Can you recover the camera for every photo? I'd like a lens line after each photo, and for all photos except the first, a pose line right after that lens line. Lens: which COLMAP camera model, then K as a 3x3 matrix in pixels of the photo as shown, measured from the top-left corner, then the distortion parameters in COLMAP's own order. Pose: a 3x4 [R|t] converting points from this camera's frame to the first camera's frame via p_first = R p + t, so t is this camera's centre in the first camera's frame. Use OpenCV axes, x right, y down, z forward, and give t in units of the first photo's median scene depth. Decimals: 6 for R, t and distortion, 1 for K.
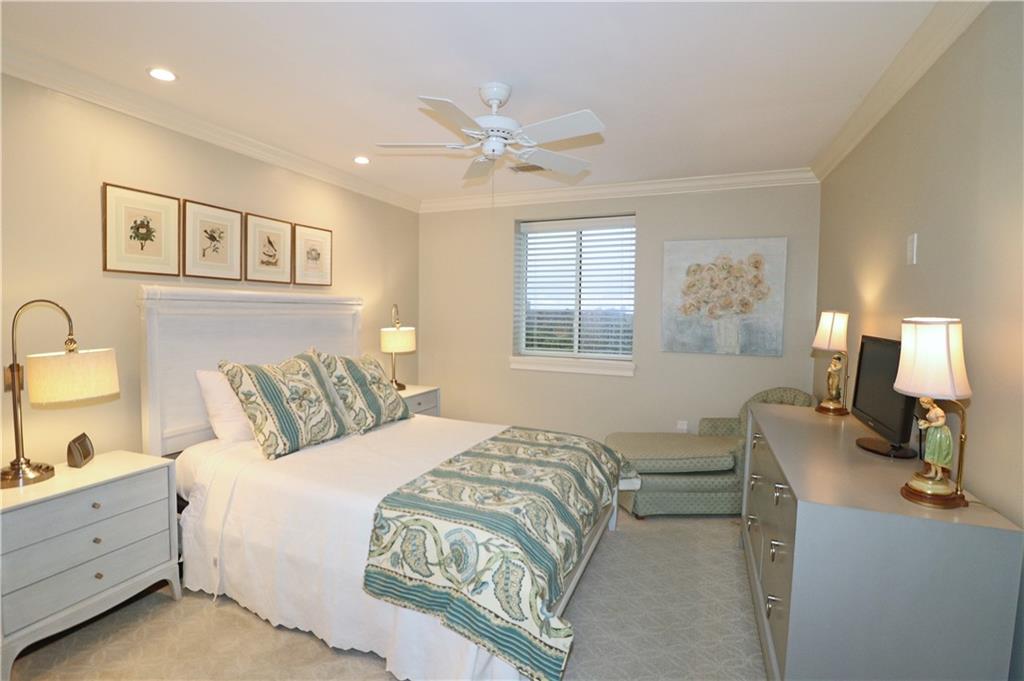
lens RADIAL K [[485.5, 0, 514.0], [0, 485.5, 334.7], [0, 0, 1]] dist [0.001631, -0.011137]
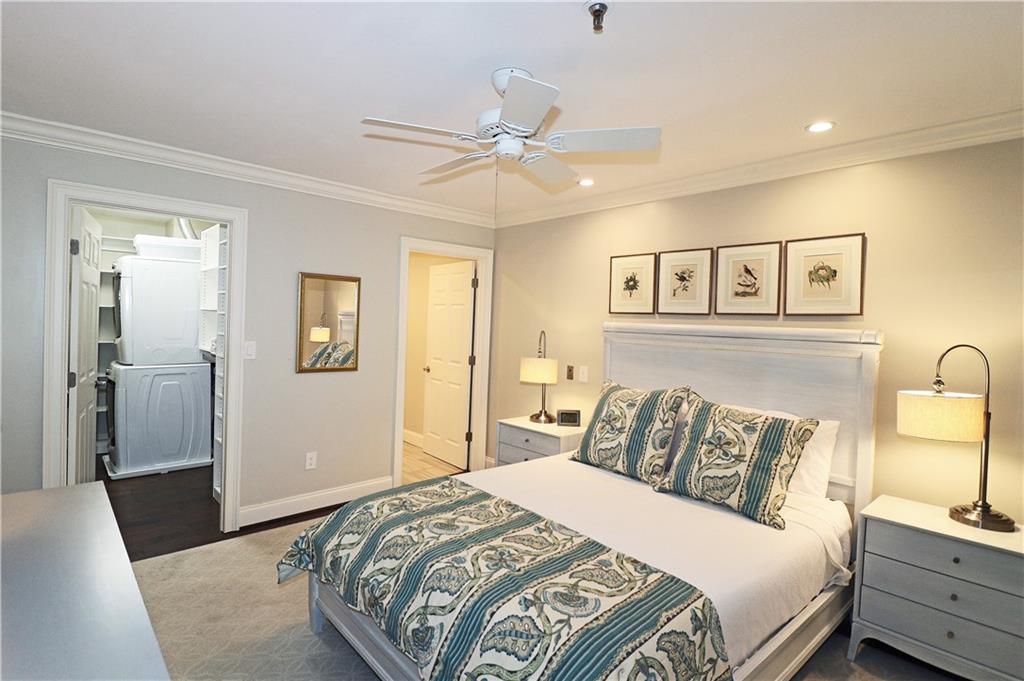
lens RADIAL K [[493.7, 0, 498.7], [0, 493.7, 337.1], [0, 0, 1]] dist [-0.000656, -0.000843]
pose [[-0.446246, -0.000052, -0.894911, 0.604438], [-0.083888, 0.995599, 0.041773, -0.077316], [0.890970, 0.093714, -0.444286, 1.159509]]
